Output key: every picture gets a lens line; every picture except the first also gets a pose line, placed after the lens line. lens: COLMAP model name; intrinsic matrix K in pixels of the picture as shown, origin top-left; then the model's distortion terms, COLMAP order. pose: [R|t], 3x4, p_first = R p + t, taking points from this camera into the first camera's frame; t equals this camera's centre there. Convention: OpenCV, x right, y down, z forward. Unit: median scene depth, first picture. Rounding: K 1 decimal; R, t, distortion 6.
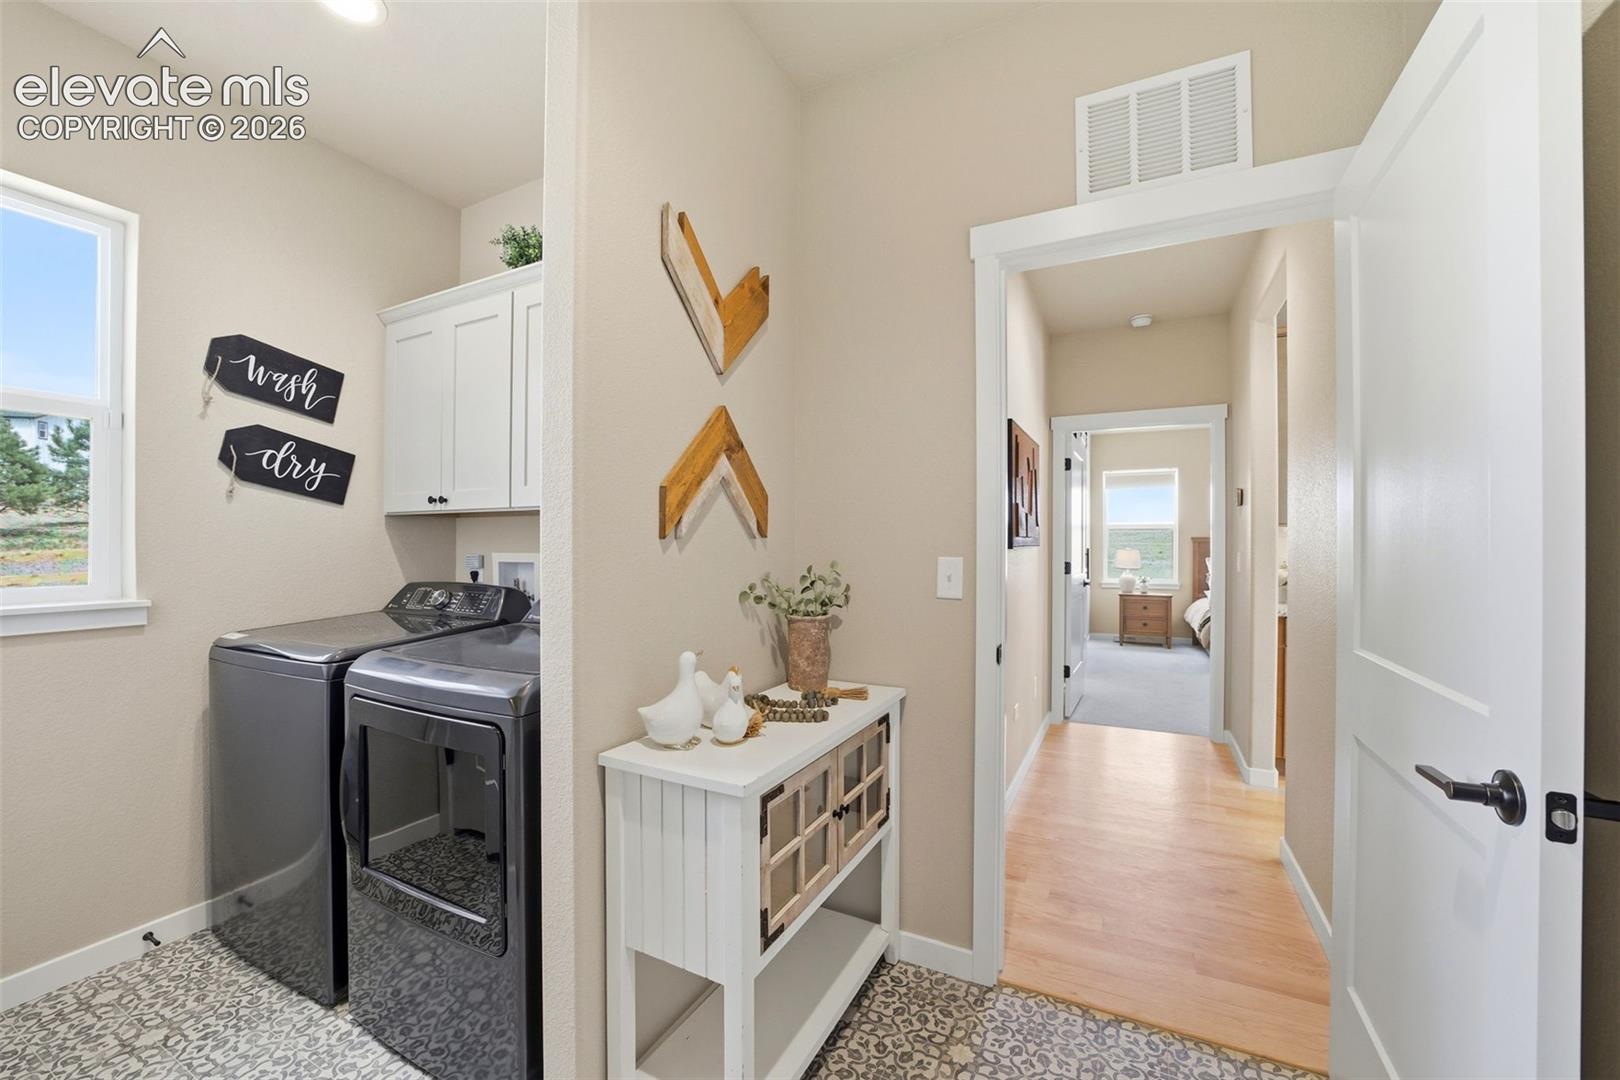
lens RADIAL K [[645.0, 0, 809.9], [0, 645.0, 544.8], [0, 0, 1]] dist [-0.016531, 0.000905]
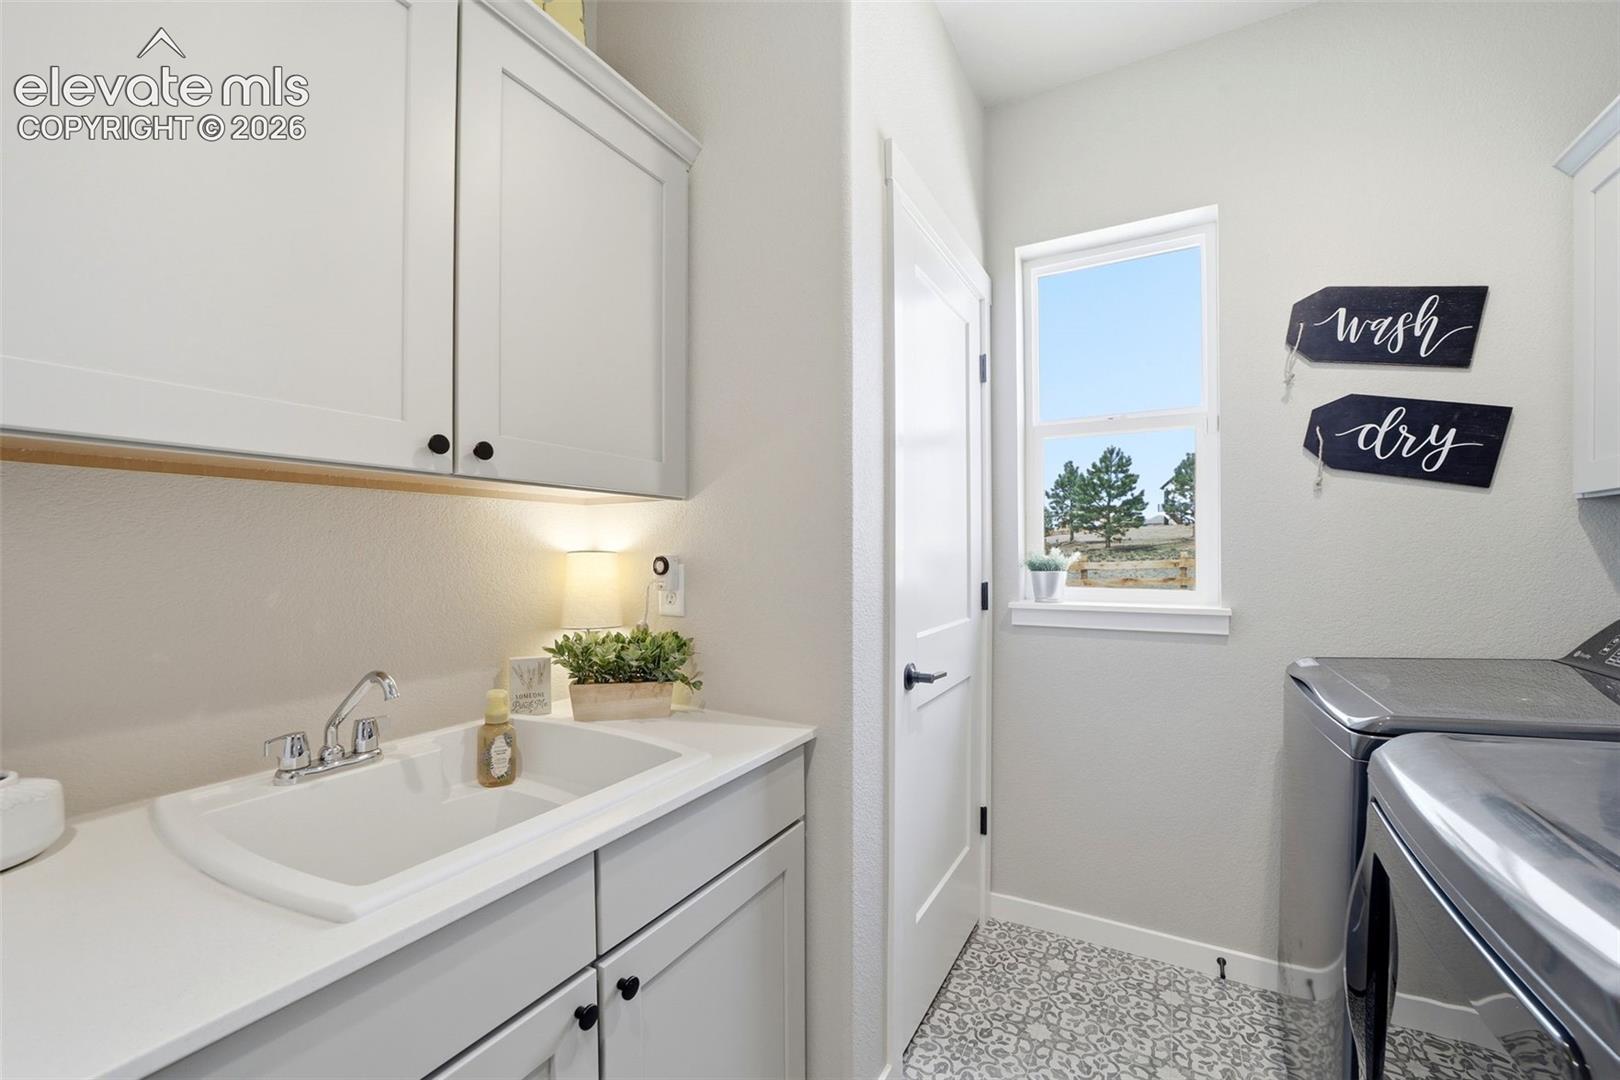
lens RADIAL K [[645.0, 0, 812.2], [0, 645.0, 549.2], [0, 0, 1]] dist [-0.016531, 0.000905]
pose [[-0.035411, 0.006895, -0.999349, -0.063691], [0.003124, 0.999972, 0.006788, -0.006930], [0.999368, -0.002881, -0.035432, 0.358413]]
